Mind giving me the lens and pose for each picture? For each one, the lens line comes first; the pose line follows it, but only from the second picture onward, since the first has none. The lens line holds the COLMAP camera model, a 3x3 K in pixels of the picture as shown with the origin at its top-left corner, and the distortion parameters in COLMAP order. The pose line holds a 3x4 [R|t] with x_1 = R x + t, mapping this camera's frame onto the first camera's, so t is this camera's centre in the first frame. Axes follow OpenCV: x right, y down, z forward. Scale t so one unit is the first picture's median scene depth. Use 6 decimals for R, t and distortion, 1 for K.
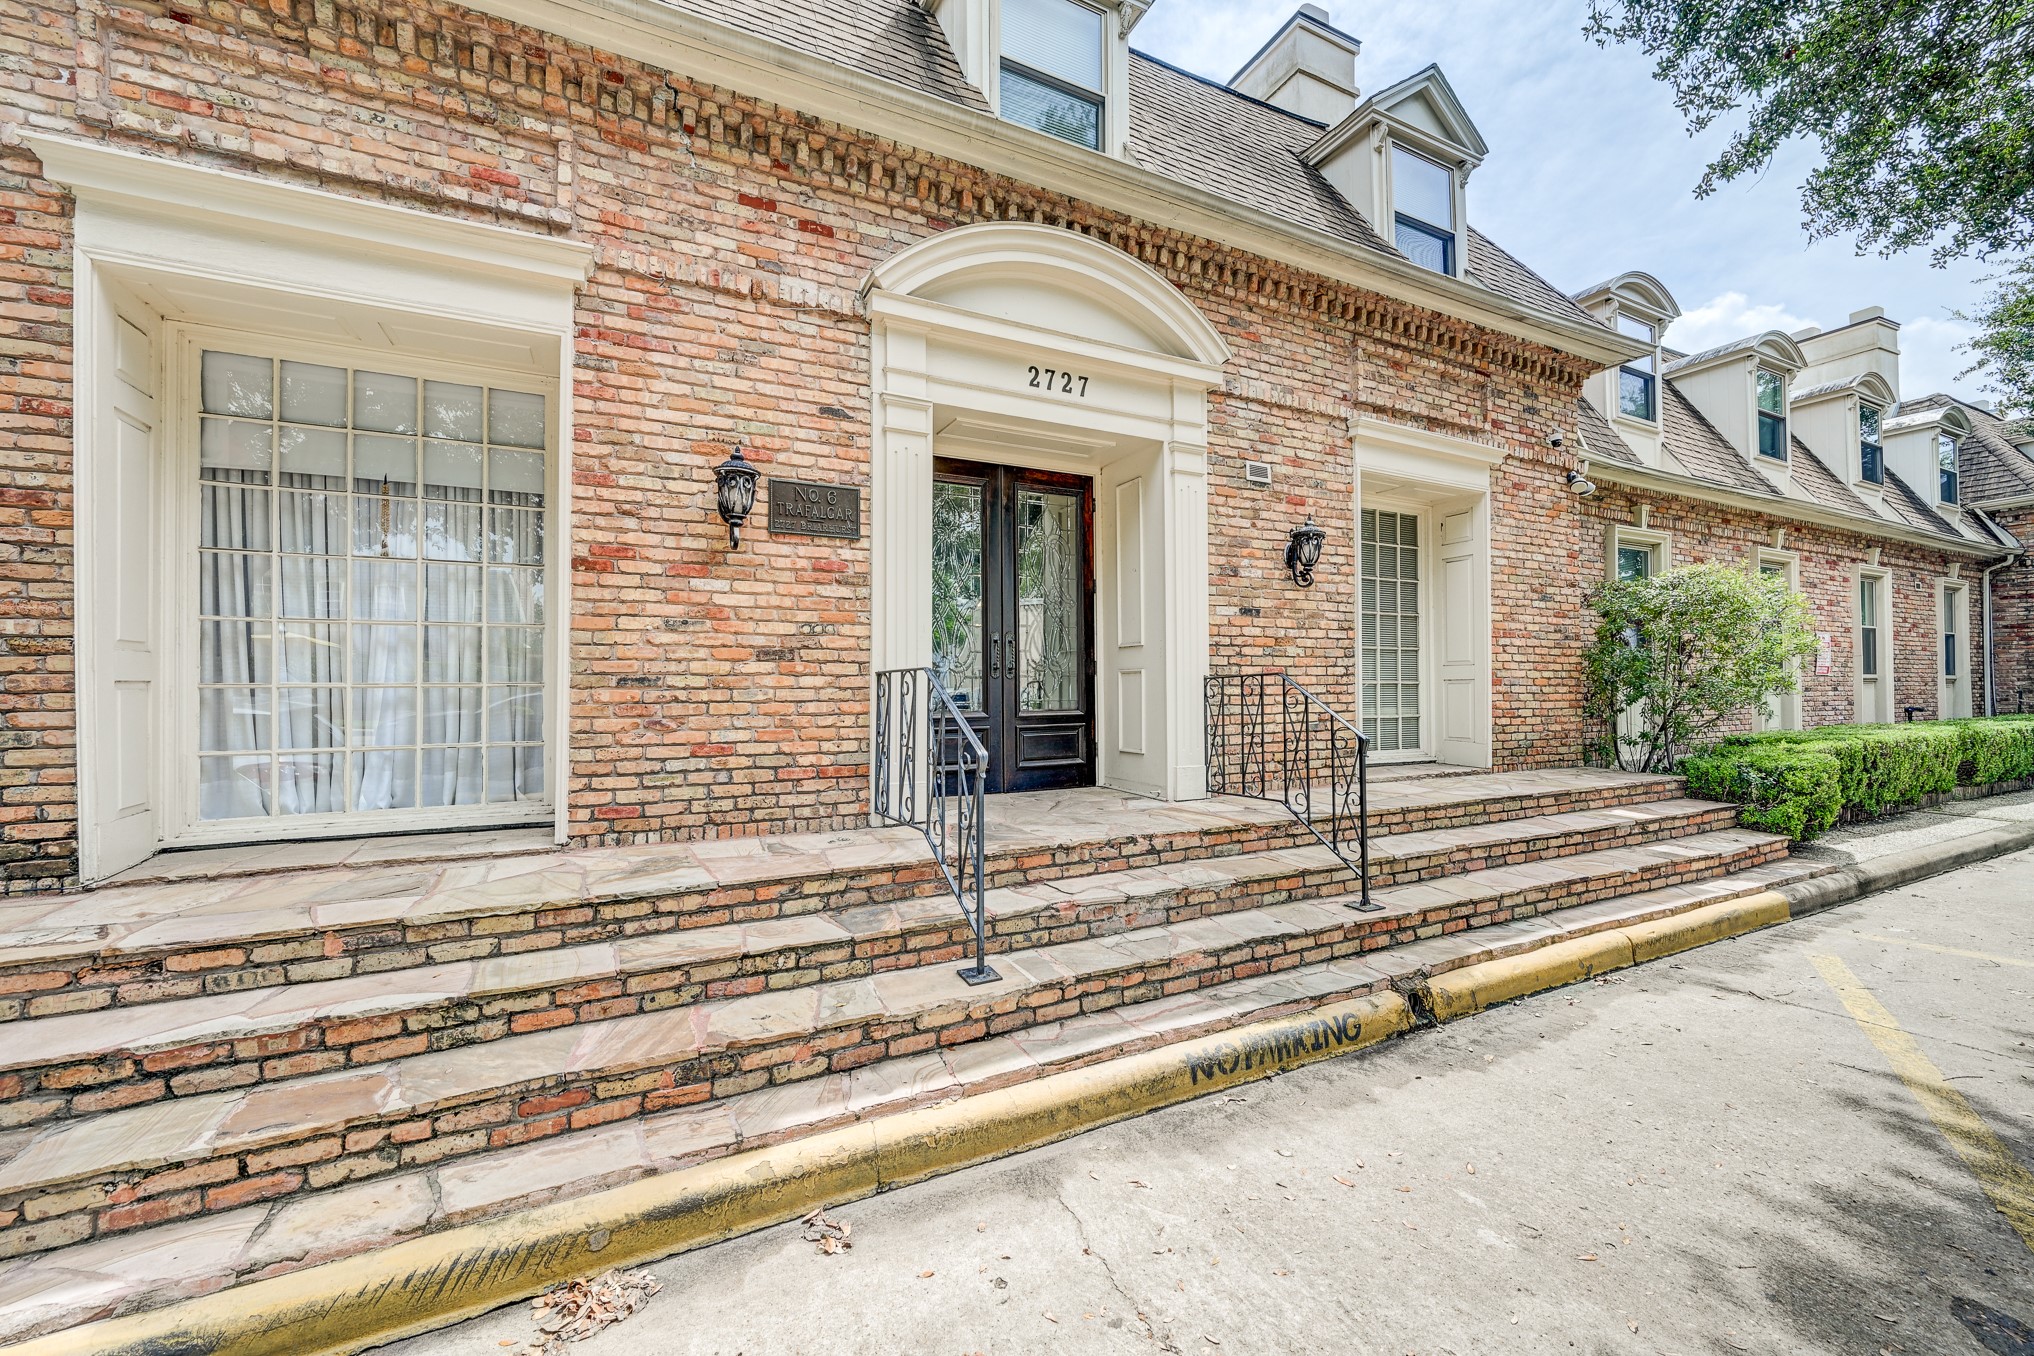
lens RADIAL K [[923.8, 0, 1015.3], [0, 923.8, 676.5], [0, 0, 1]] dist [-0.001005, -0.000392]
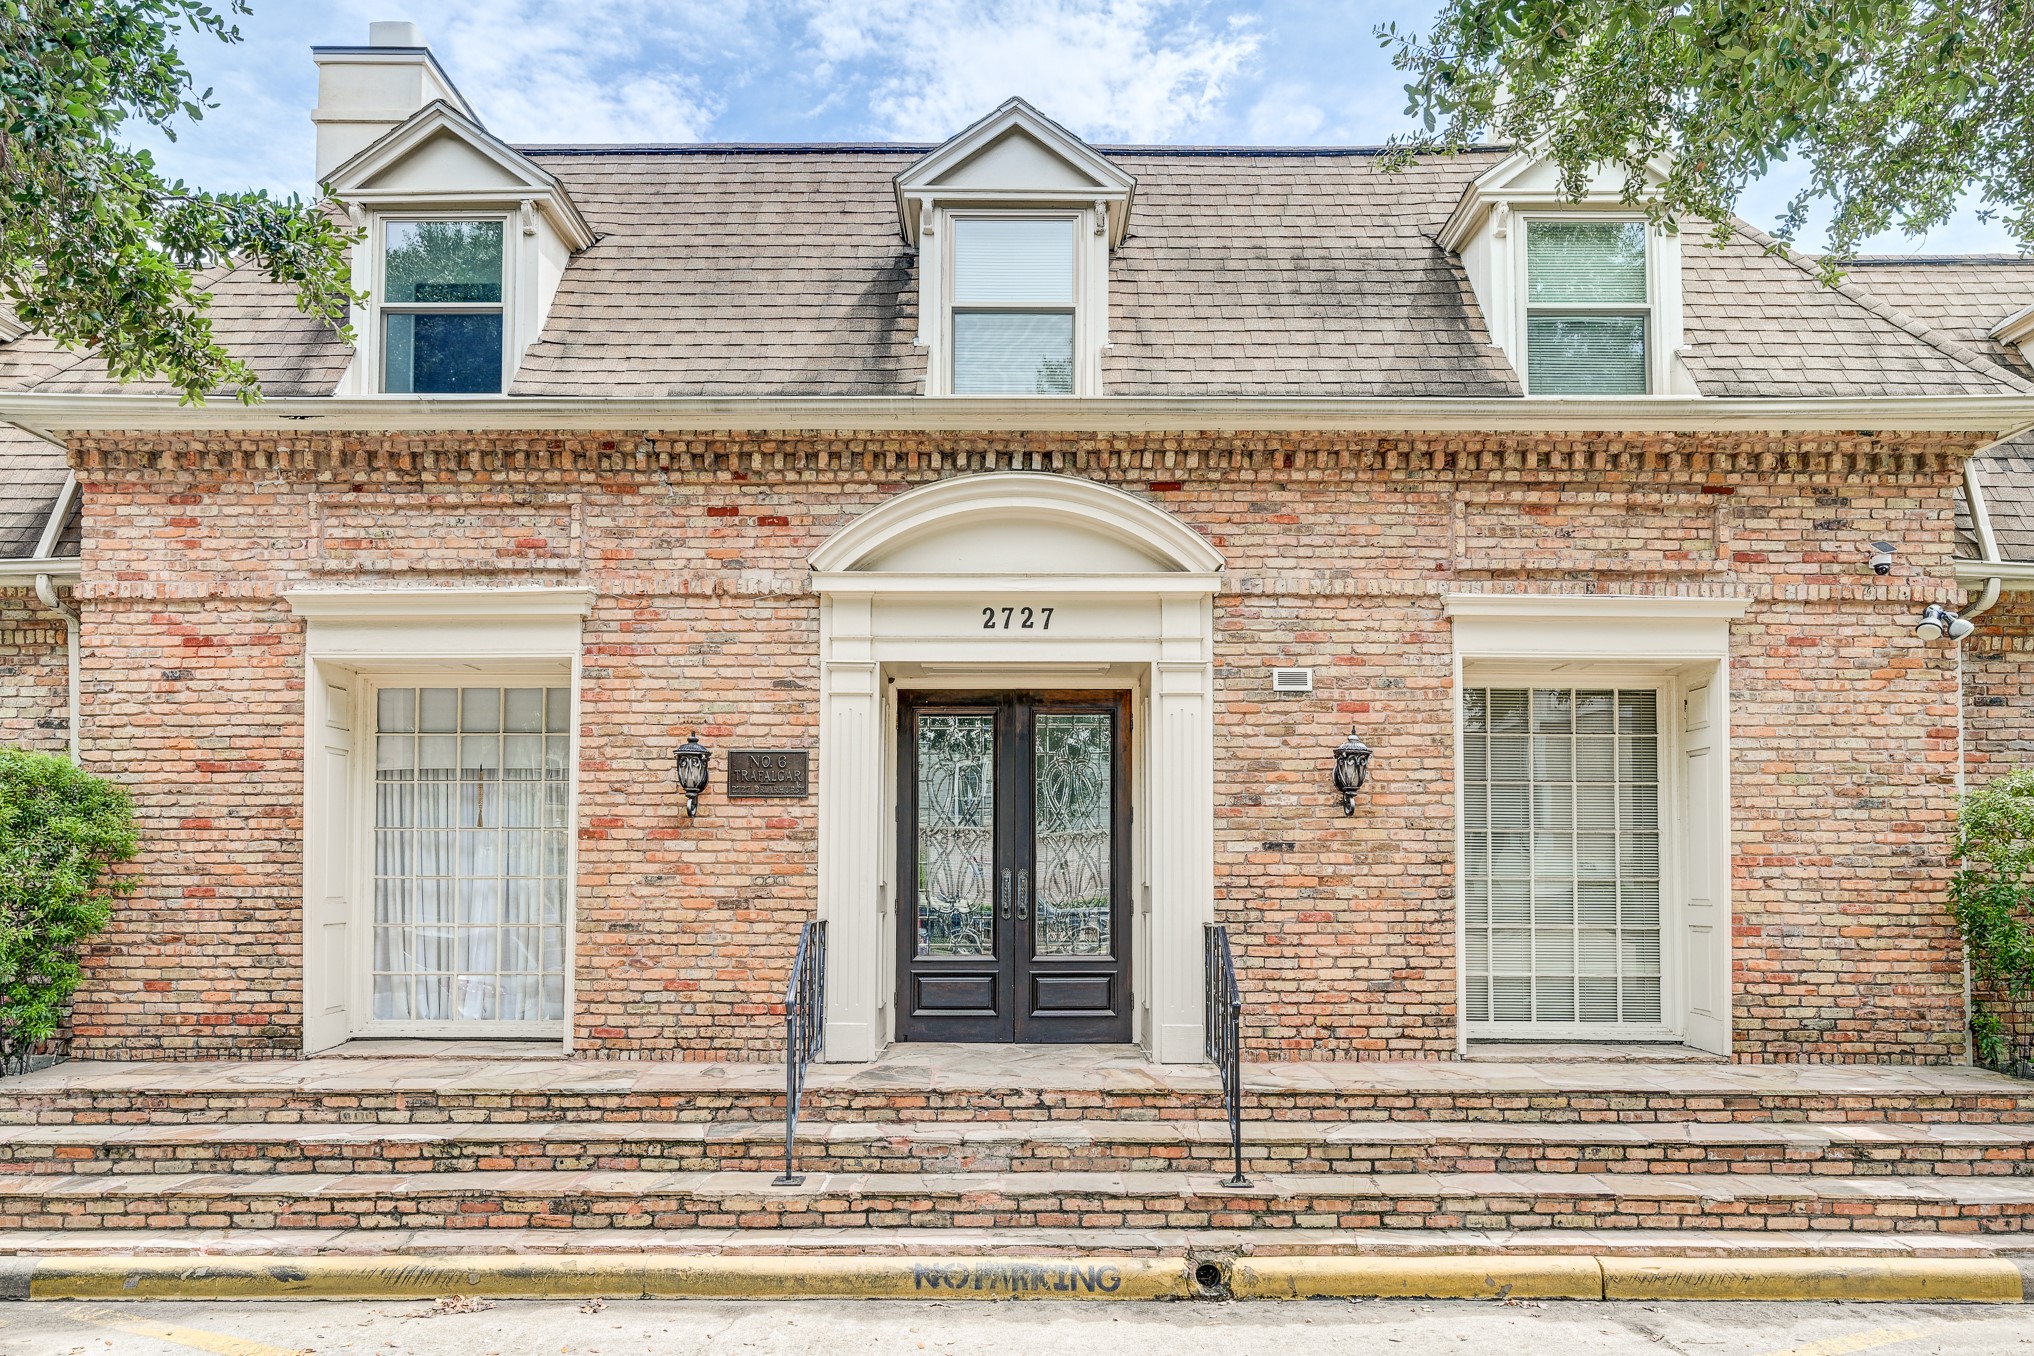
lens RADIAL K [[2207.5, 0, 1017.8], [0, 2207.5, 680.4], [0, 0, 1]] dist [-0.005763, 0.000000]
pose [[0.821492, -0.033777, -0.569218, 1.615993], [0.006785, 0.998752, -0.049474, -0.164589], [0.570179, 0.036781, 0.820697, -1.067353]]
